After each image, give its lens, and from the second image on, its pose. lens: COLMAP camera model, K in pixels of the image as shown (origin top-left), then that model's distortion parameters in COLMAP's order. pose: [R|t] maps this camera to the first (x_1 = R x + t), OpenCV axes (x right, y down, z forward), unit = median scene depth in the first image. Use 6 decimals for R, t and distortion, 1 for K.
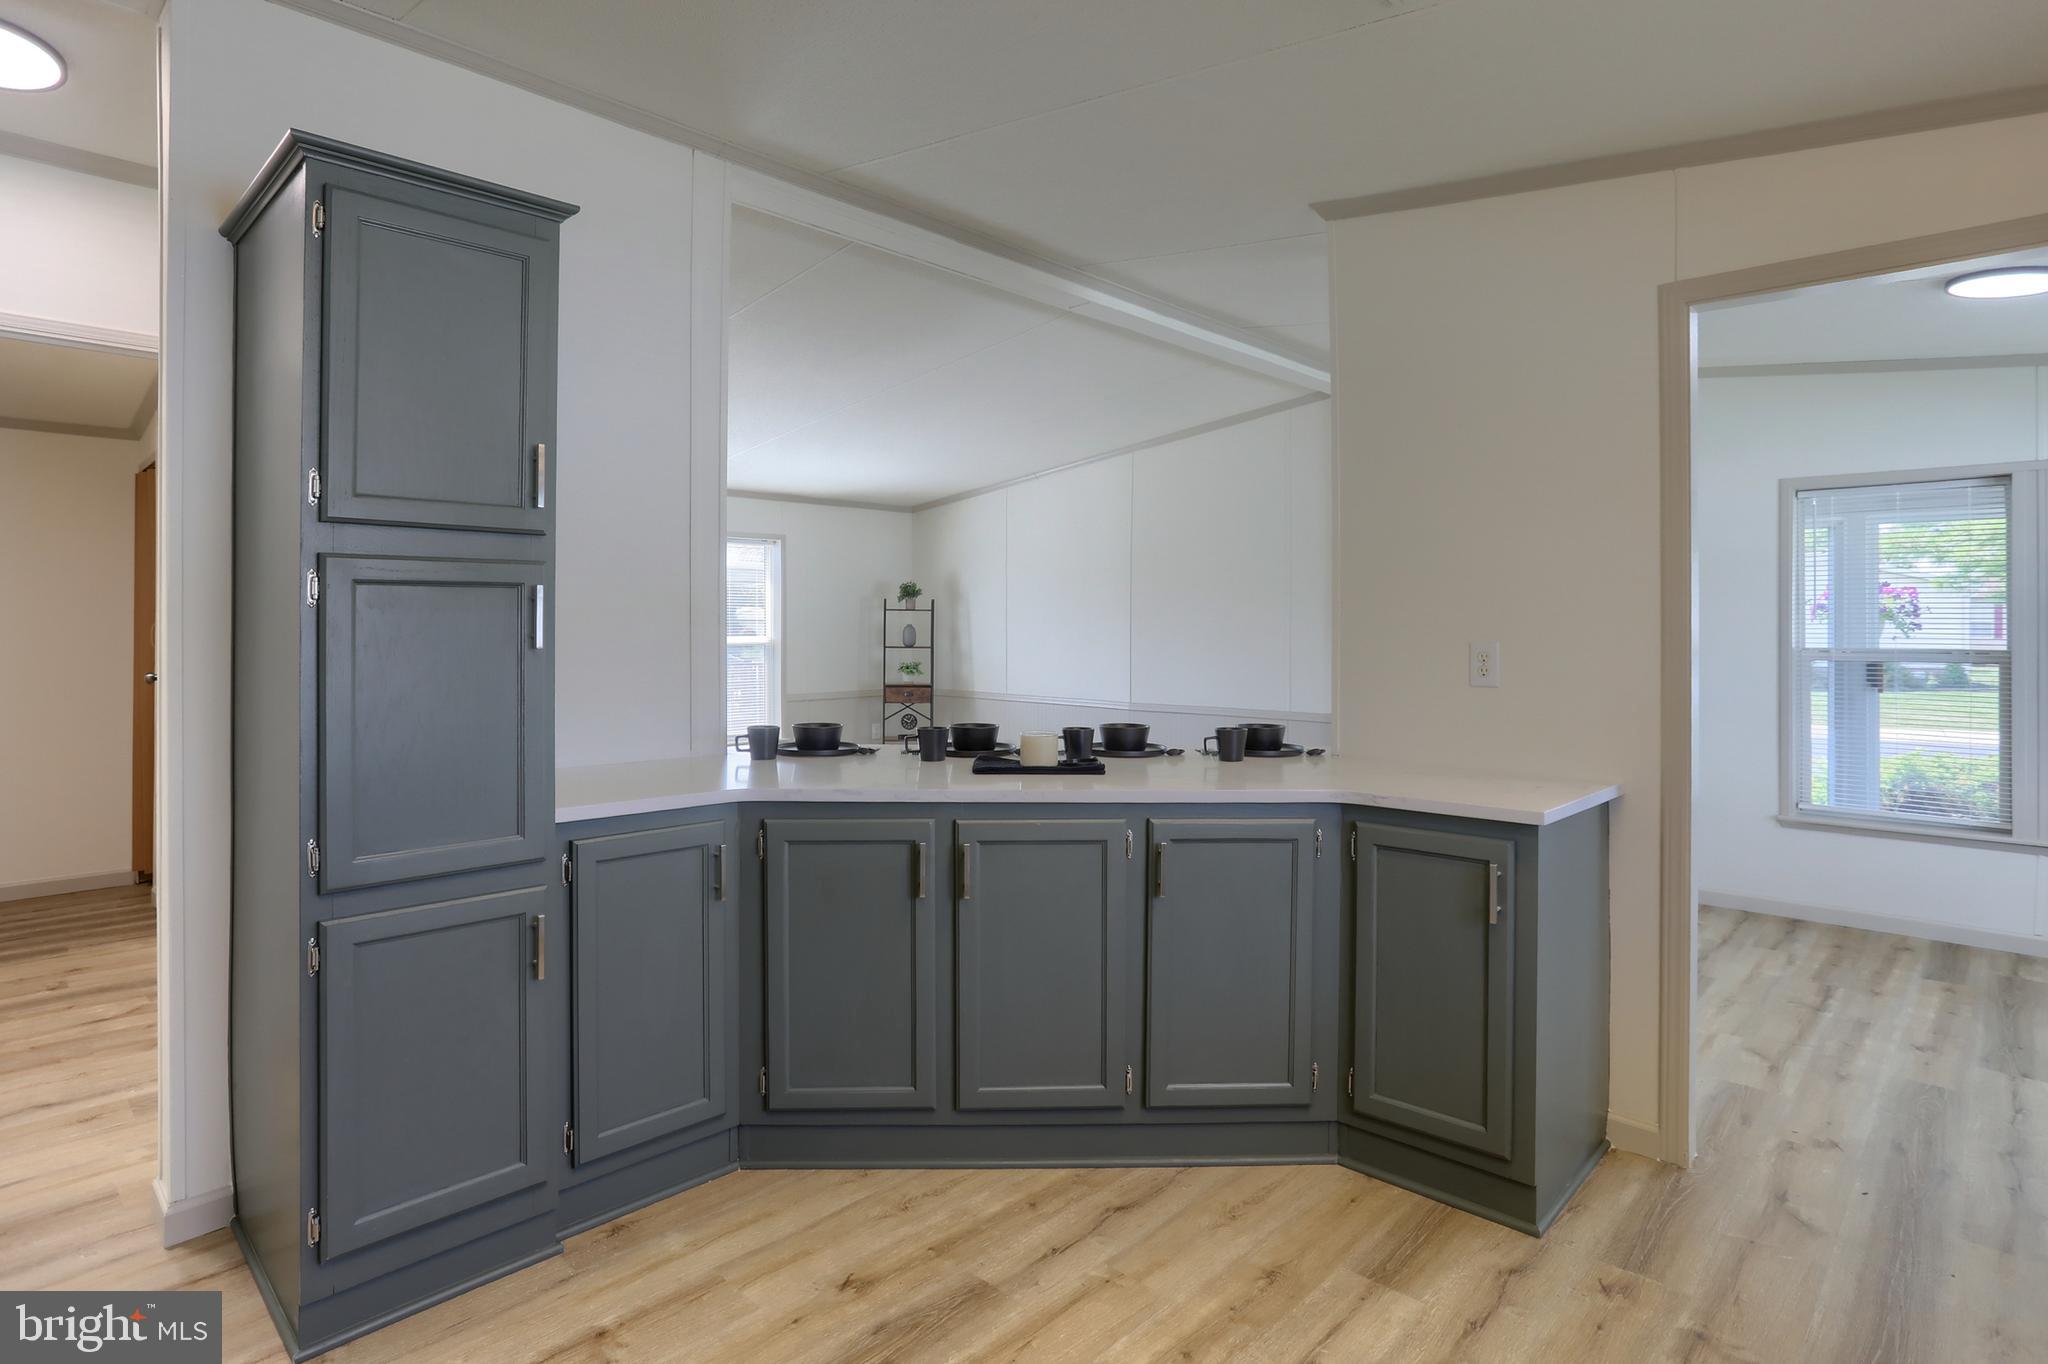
lens RADIAL K [[1036.5, 0, 1019.7], [0, 1036.5, 678.9], [0, 0, 1]] dist [-0.051631, 0.024502]
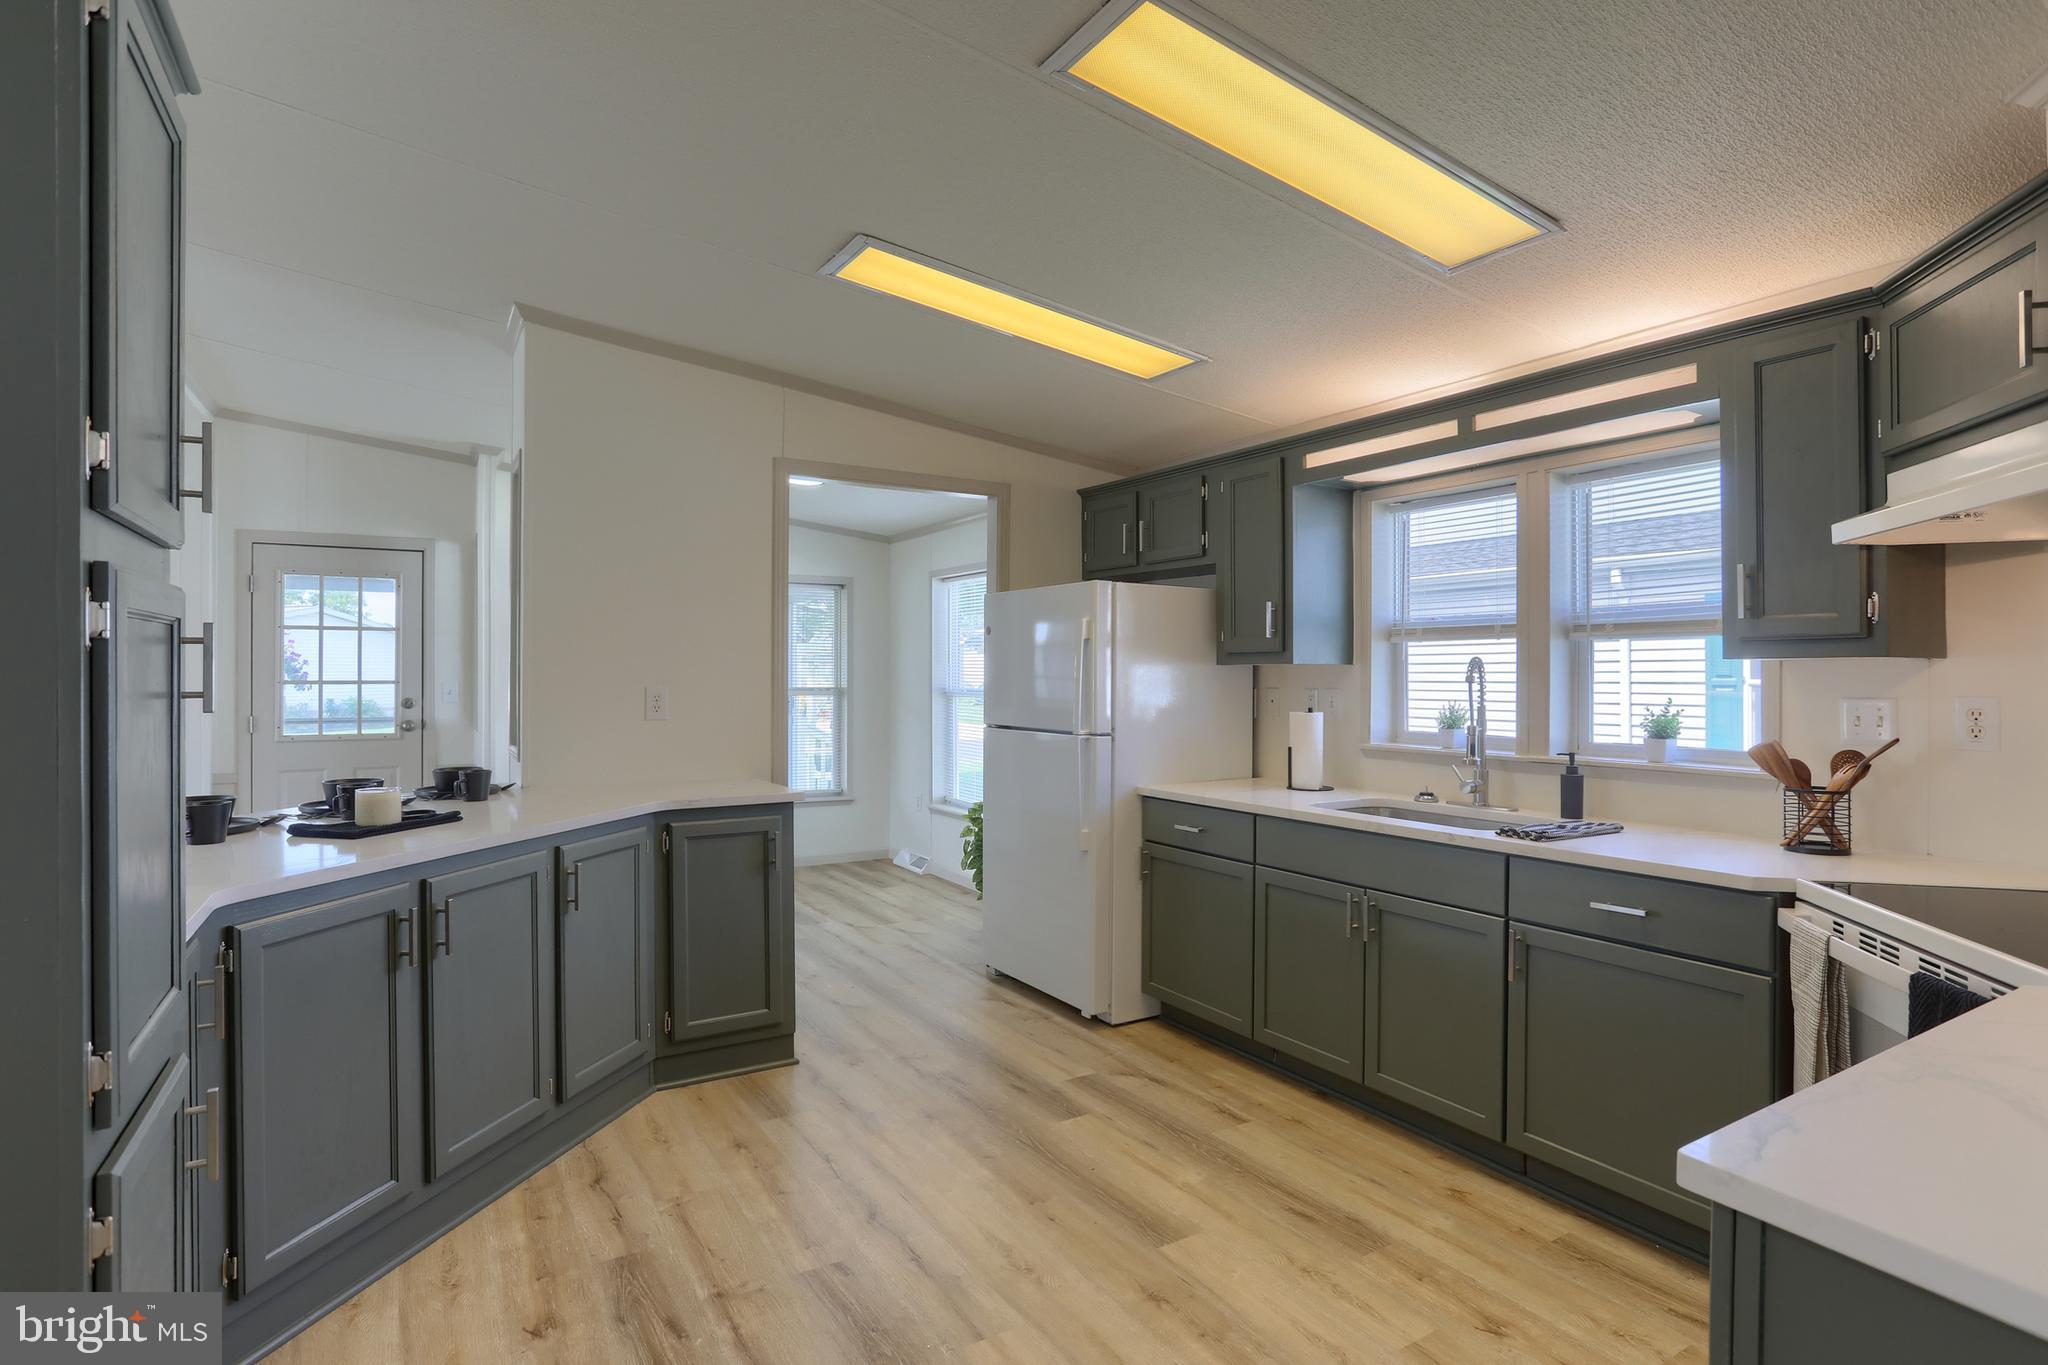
lens RADIAL K [[1053.0, 0, 1035.4], [0, 1053.0, 673.1], [0, 0, 1]] dist [-0.039097, 0.006480]
pose [[0.215070, 0.004810, 0.976587, -0.913003], [0.019396, 0.999770, -0.009196, -0.035547], [-0.976406, 0.020920, 0.214927, 0.243140]]
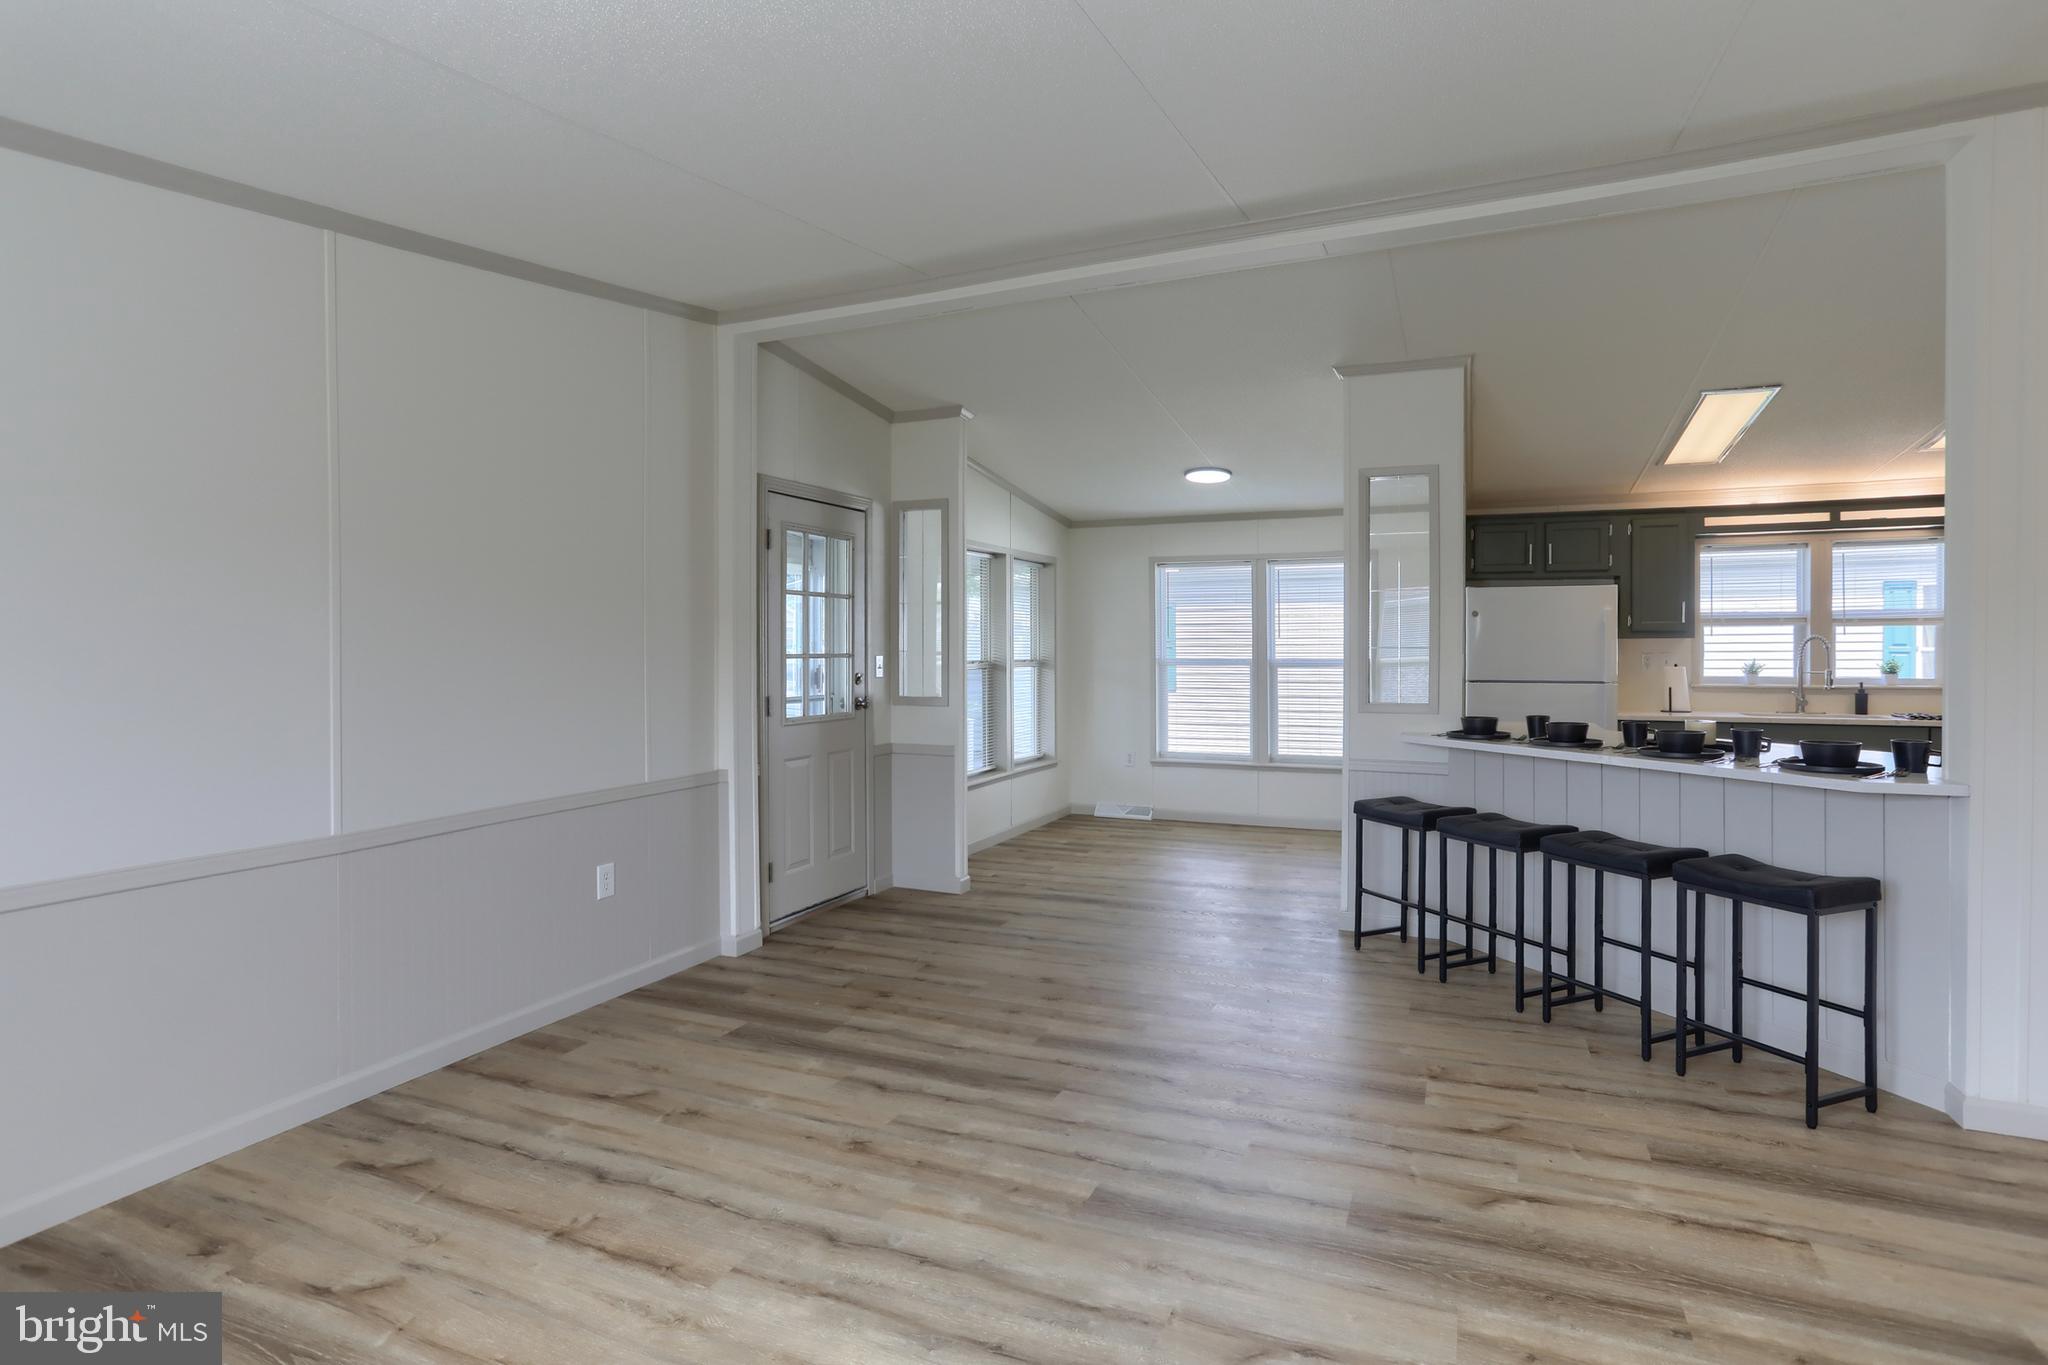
lens RADIAL K [[1036.5, 0, 1025.1], [0, 1036.5, 650.0], [0, 0, 1]] dist [-0.051631, 0.024502]
pose [[-0.385513, 0.009663, 0.922652, -1.042054], [0.024056, 0.999711, -0.000419, -0.066695], [-0.922389, 0.022034, -0.385633, 2.784289]]
